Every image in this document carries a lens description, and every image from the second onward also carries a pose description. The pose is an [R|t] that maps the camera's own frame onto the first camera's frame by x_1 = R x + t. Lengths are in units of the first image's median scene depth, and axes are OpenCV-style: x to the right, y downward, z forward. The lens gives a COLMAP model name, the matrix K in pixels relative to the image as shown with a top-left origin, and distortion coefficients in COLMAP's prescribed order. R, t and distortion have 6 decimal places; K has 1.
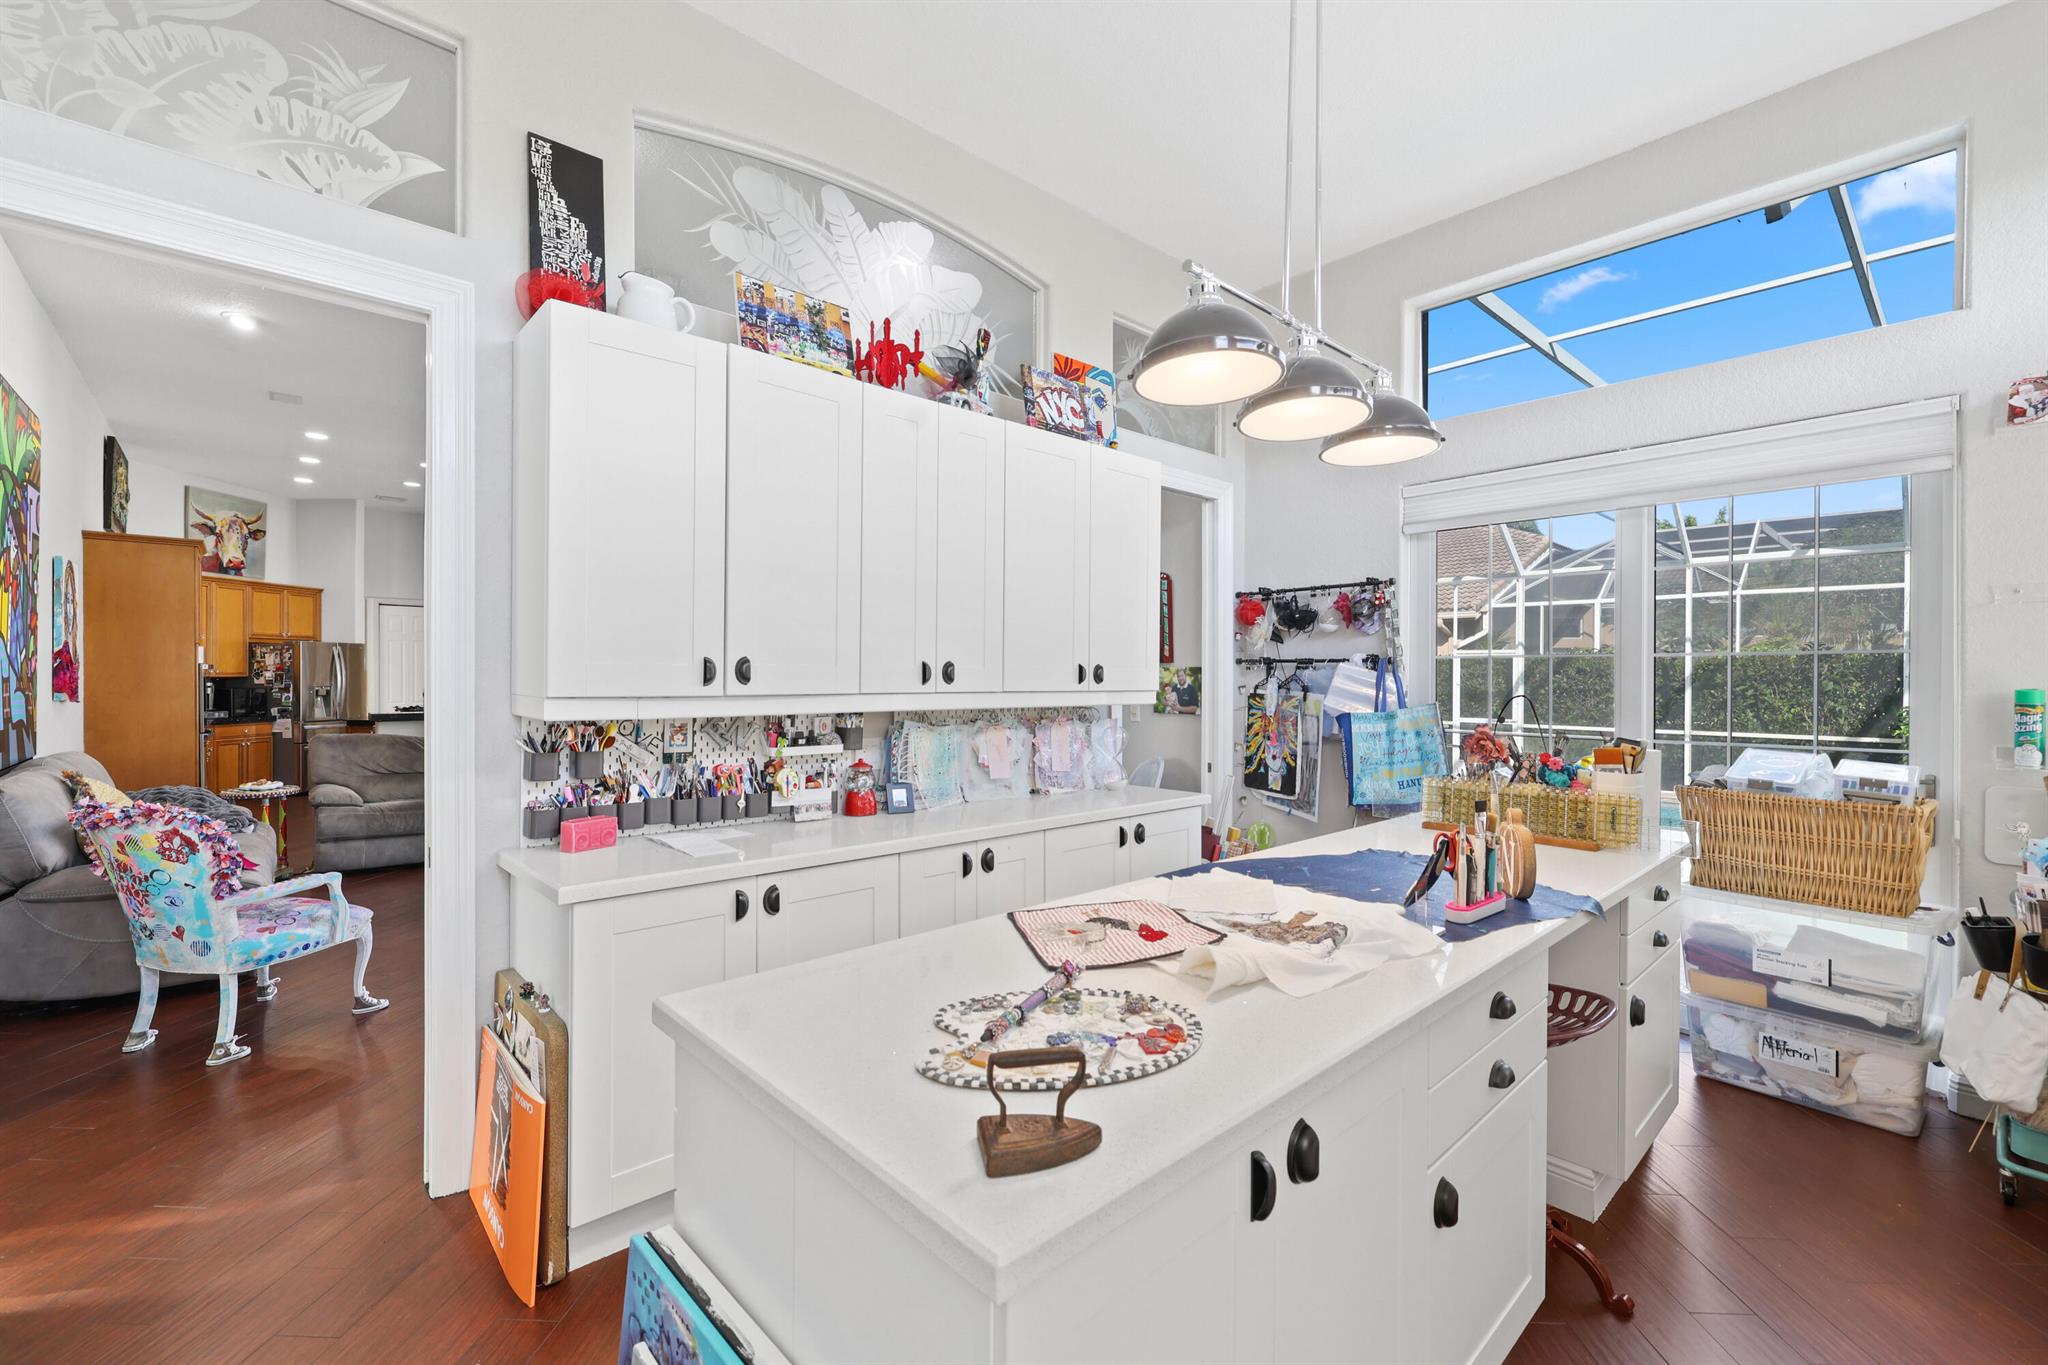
lens RADIAL K [[894.5, 0, 1039.6], [0, 894.5, 678.7], [0, 0, 1]] dist [-0.001081, 0.001437]
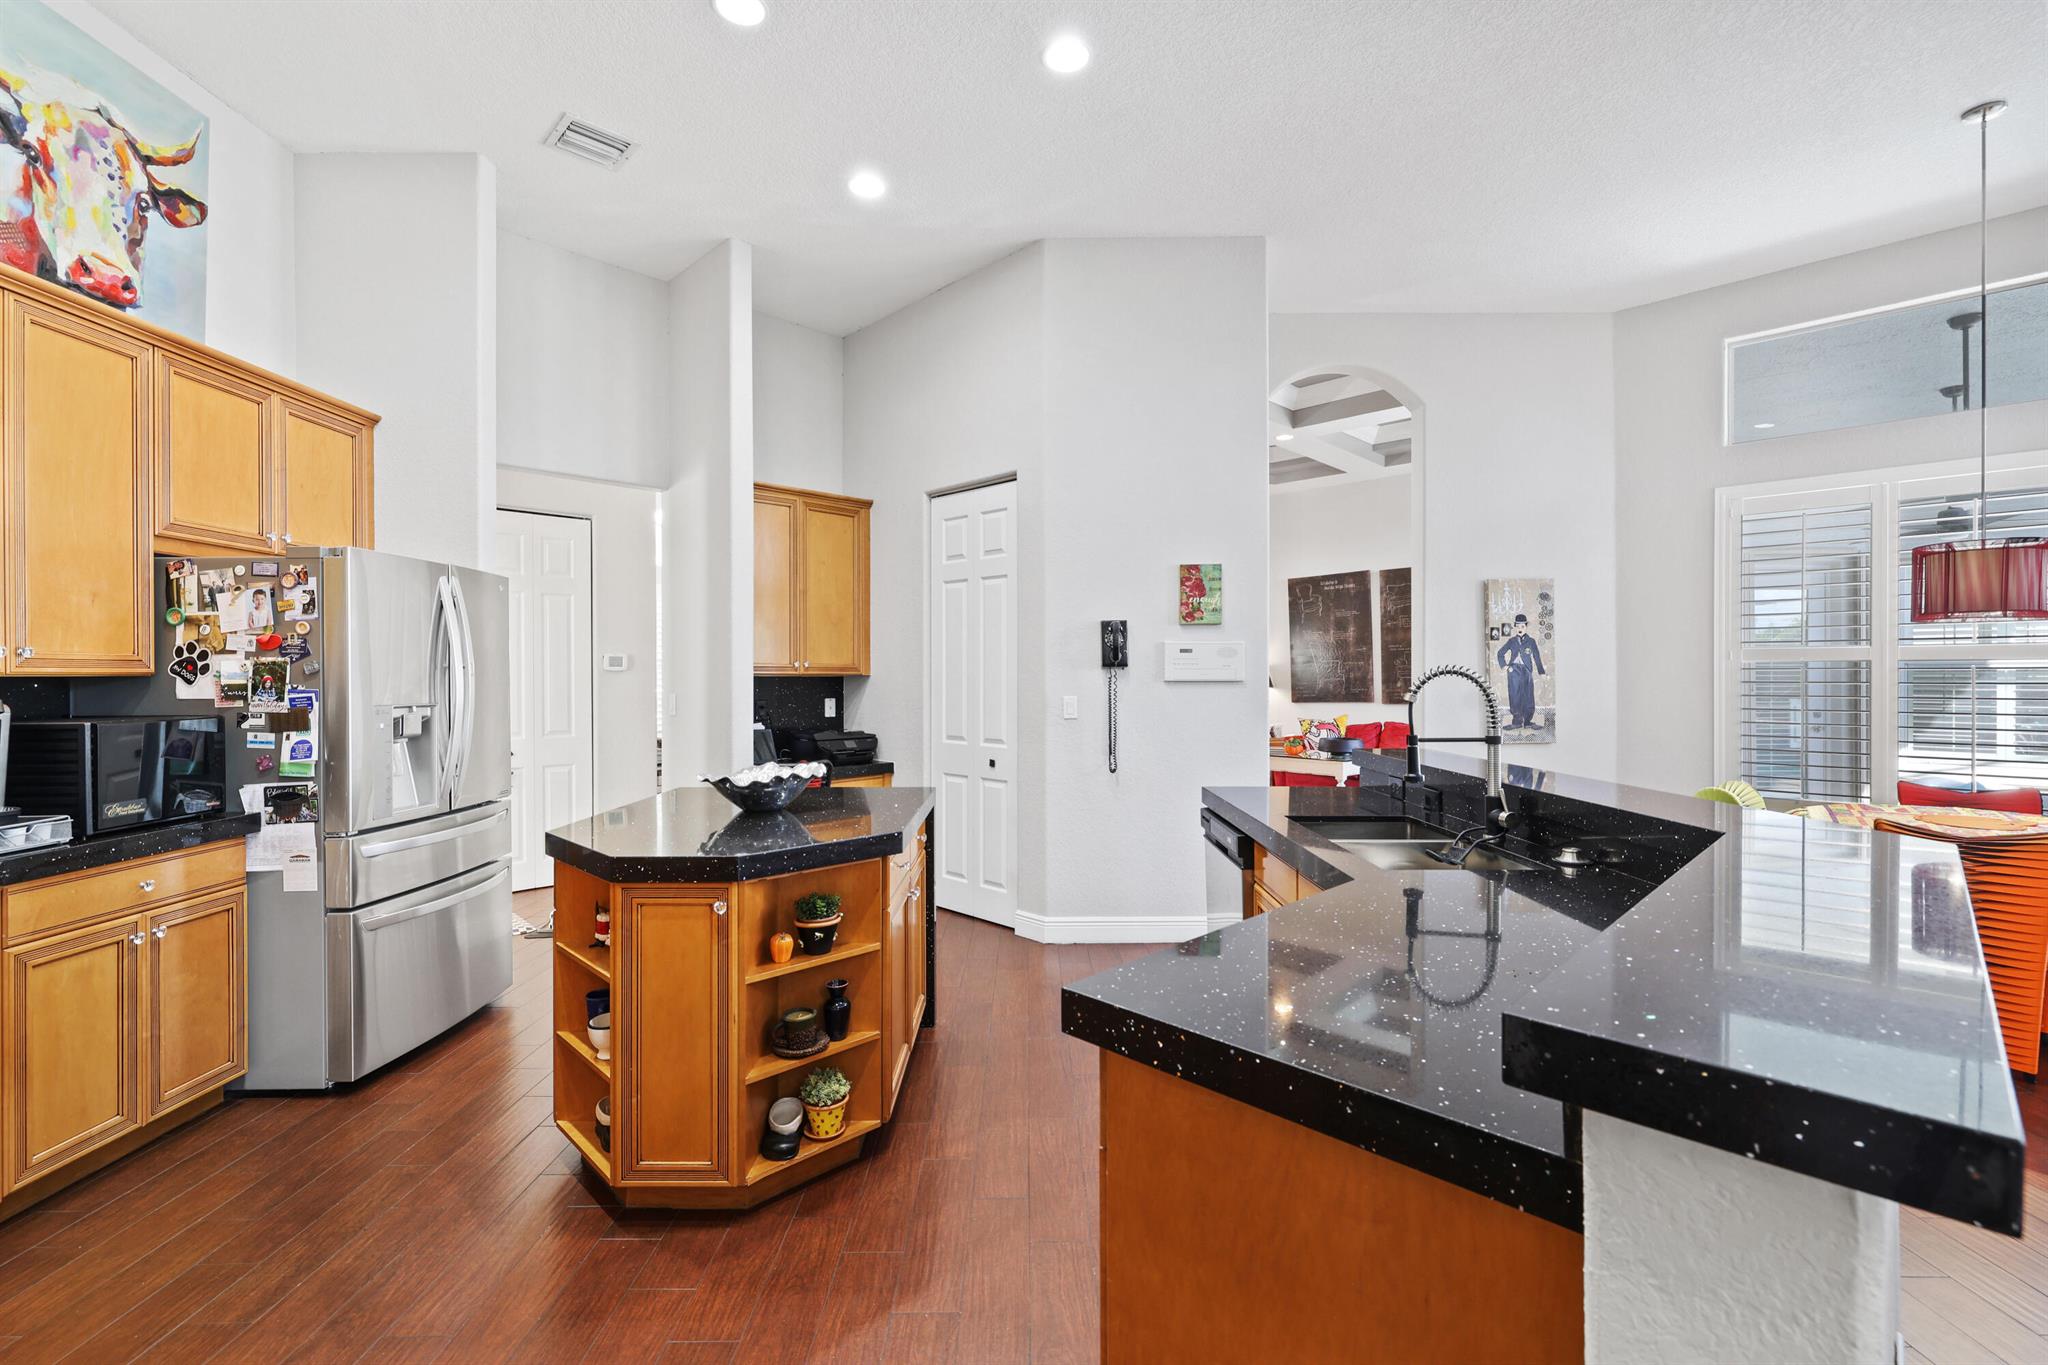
lens RADIAL K [[894.5, 0, 1027.6], [0, 894.5, 675.1], [0, 0, 1]] dist [-0.001081, 0.001437]
pose [[0.997848, -0.000695, 0.065572, -0.630540], [0.000528, 0.999997, 0.002570, -0.002627], [-0.065573, -0.002529, 0.997845, 0.703303]]
